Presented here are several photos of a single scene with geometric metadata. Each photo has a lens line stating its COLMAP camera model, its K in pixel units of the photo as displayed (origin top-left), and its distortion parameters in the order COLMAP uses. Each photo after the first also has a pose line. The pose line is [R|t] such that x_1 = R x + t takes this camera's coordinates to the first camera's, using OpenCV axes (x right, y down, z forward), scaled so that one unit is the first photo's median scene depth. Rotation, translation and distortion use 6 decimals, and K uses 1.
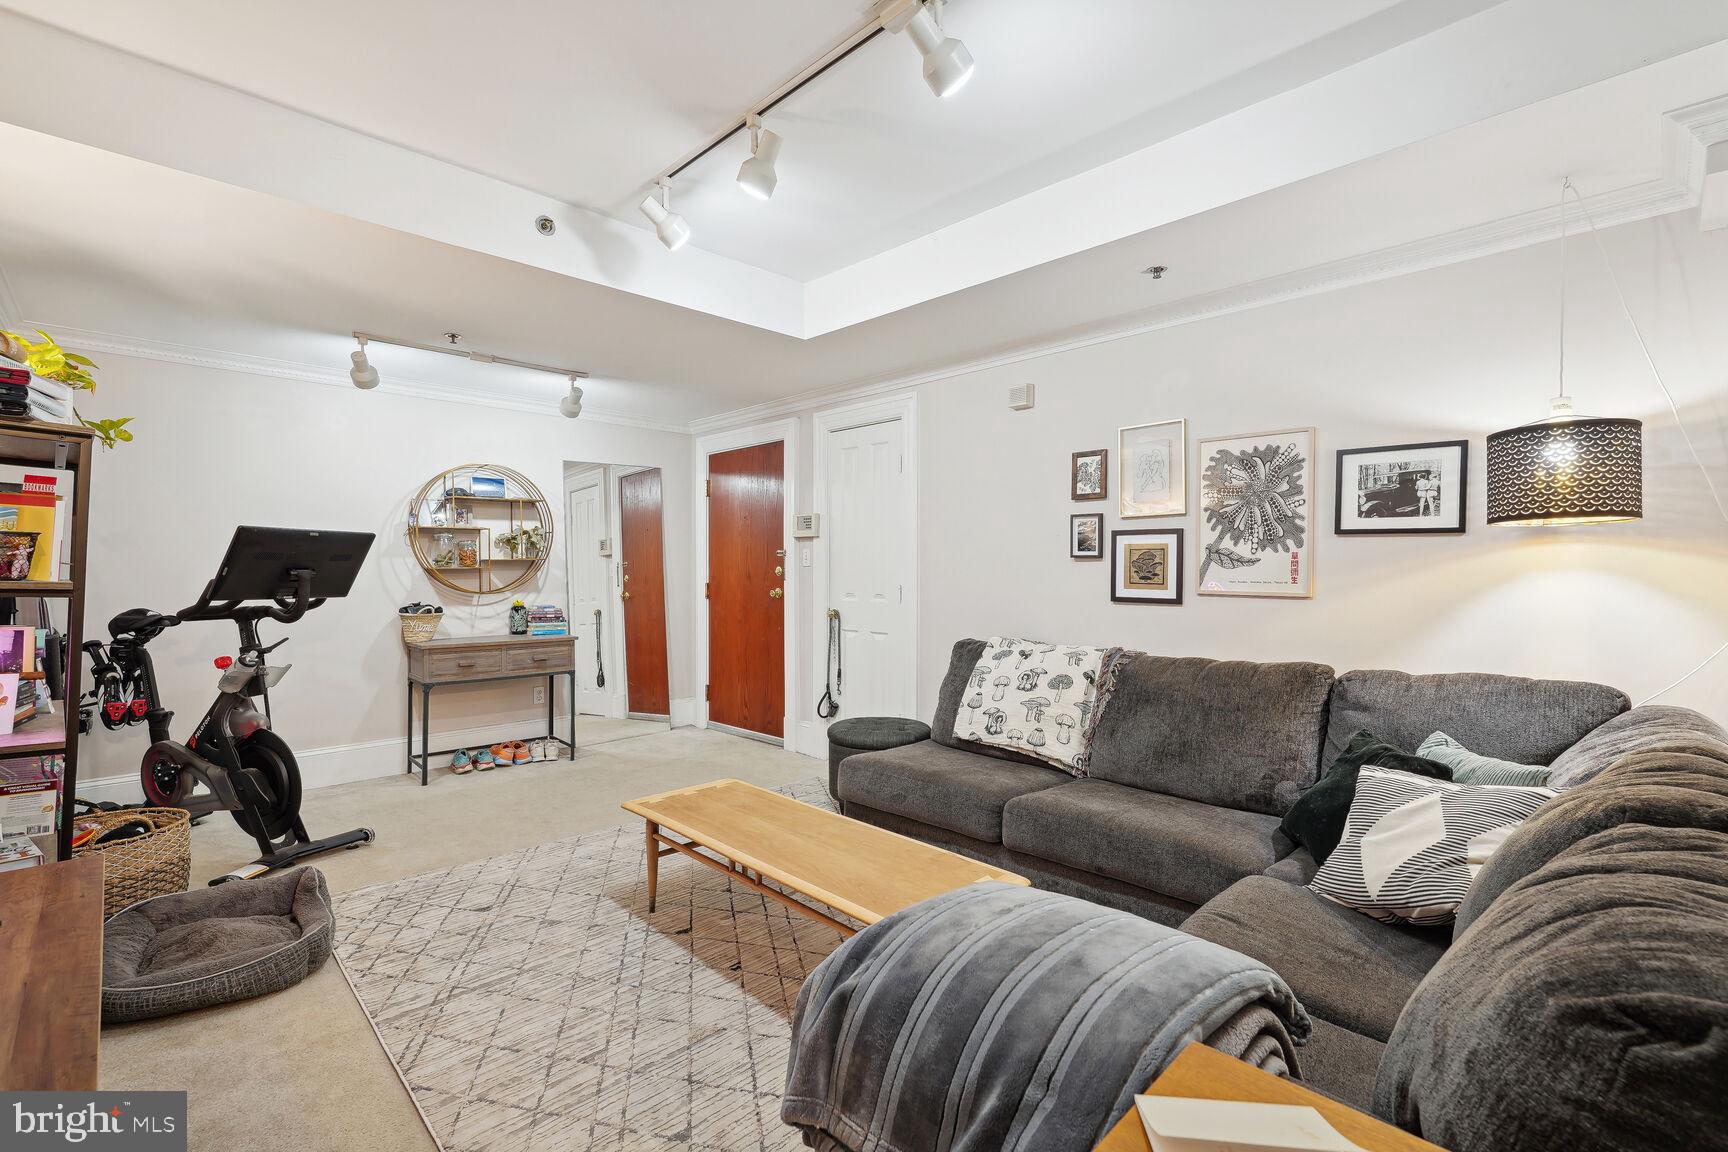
lens RADIAL K [[773.6, 0, 860.4], [0, 773.6, 572.6], [0, 0, 1]] dist [-0.005794, 0.003512]
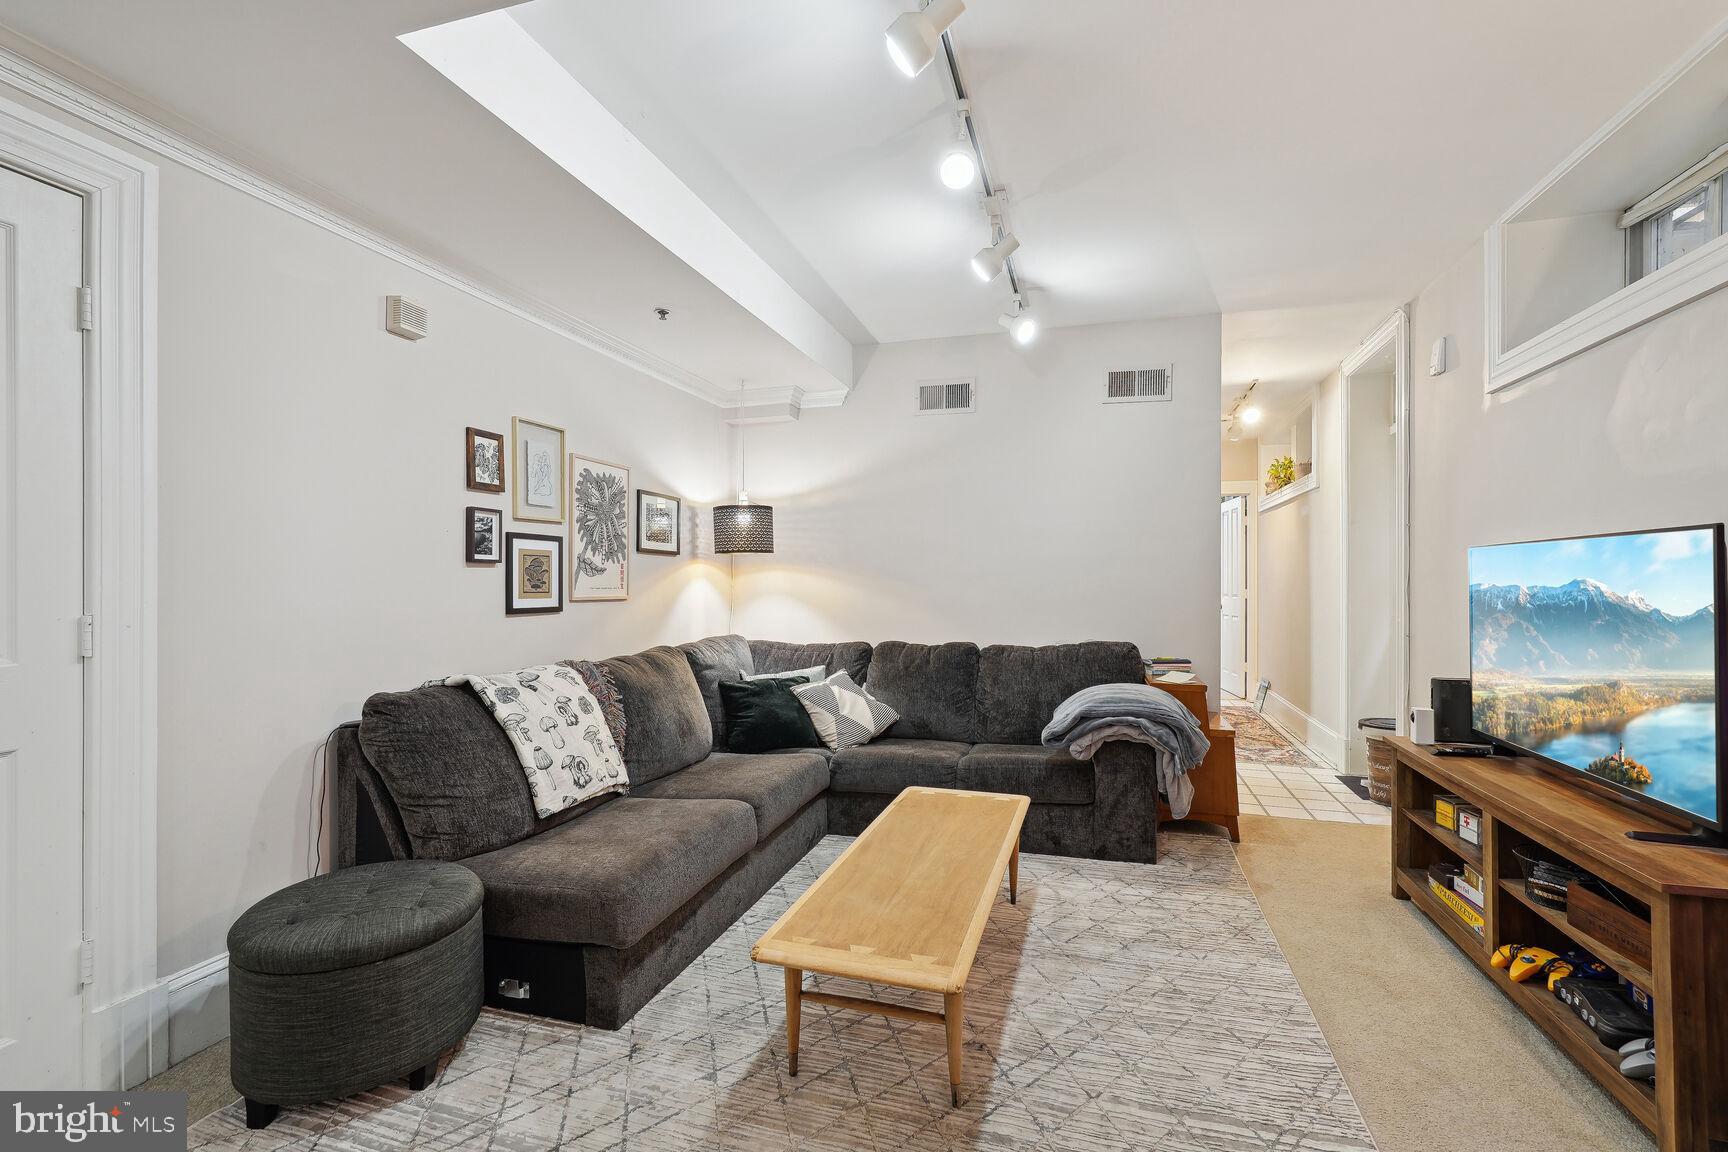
lens RADIAL K [[773.6, 0, 861.3], [0, 773.6, 578.6], [0, 0, 1]] dist [-0.005794, 0.003512]
pose [[-0.481187, -0.001642, 0.876617, -0.681499], [0.001972, 0.999994, 0.002955, -0.004411], [-0.876616, 0.003151, -0.481180, 1.178102]]
